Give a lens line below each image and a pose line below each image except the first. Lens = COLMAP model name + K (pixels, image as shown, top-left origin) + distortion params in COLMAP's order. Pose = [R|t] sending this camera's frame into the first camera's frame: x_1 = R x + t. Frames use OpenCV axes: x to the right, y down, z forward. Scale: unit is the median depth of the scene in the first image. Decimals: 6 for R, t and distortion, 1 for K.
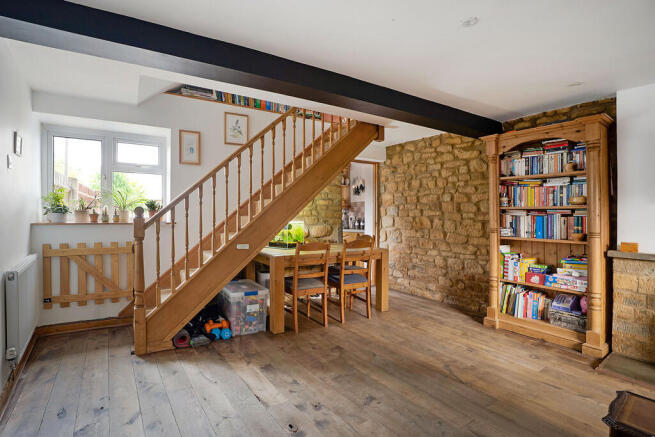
lens RADIAL K [[312.0, 0, 327.2], [0, 312.0, 213.2], [0, 0, 1]] dist [-0.000455, 0.000744]
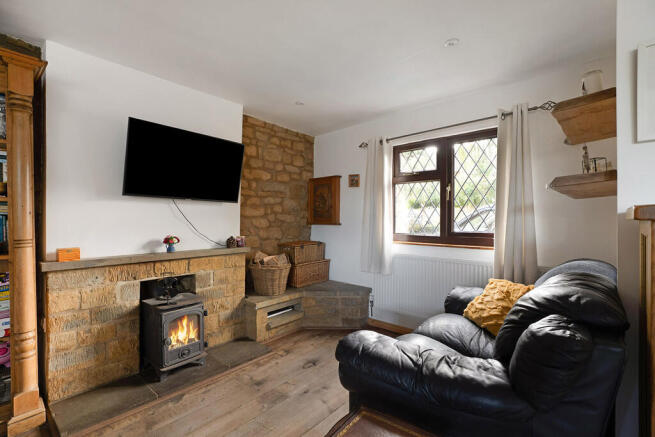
lens RADIAL K [[312.0, 0, 325.5], [0, 312.0, 220.8], [0, 0, 1]] dist [-0.000455, 0.000744]
pose [[-0.269258, -0.015308, 0.962946, 0.061439], [0.009982, 0.999776, 0.018684, 0.018246], [-0.963016, 0.014643, -0.269045, 0.582214]]
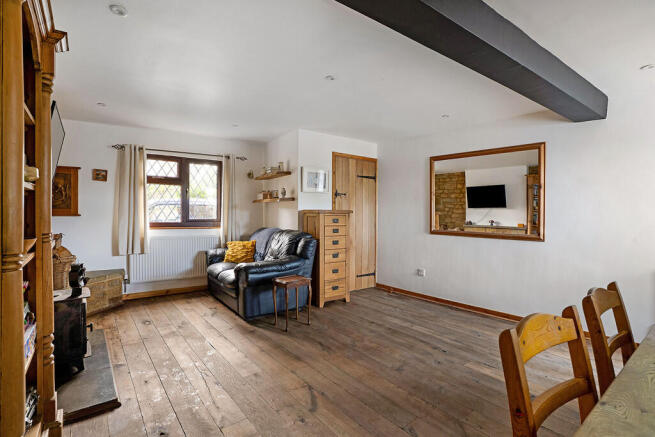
lens RADIAL K [[312.0, 0, 326.8], [0, 312.0, 215.9], [0, 0, 1]] dist [-0.000455, 0.000744]
pose [[-0.997354, -0.018852, -0.070214, 0.495053], [-0.020817, 0.999409, 0.027349, -0.007103], [0.069657, 0.028738, -0.997157, 2.098138]]
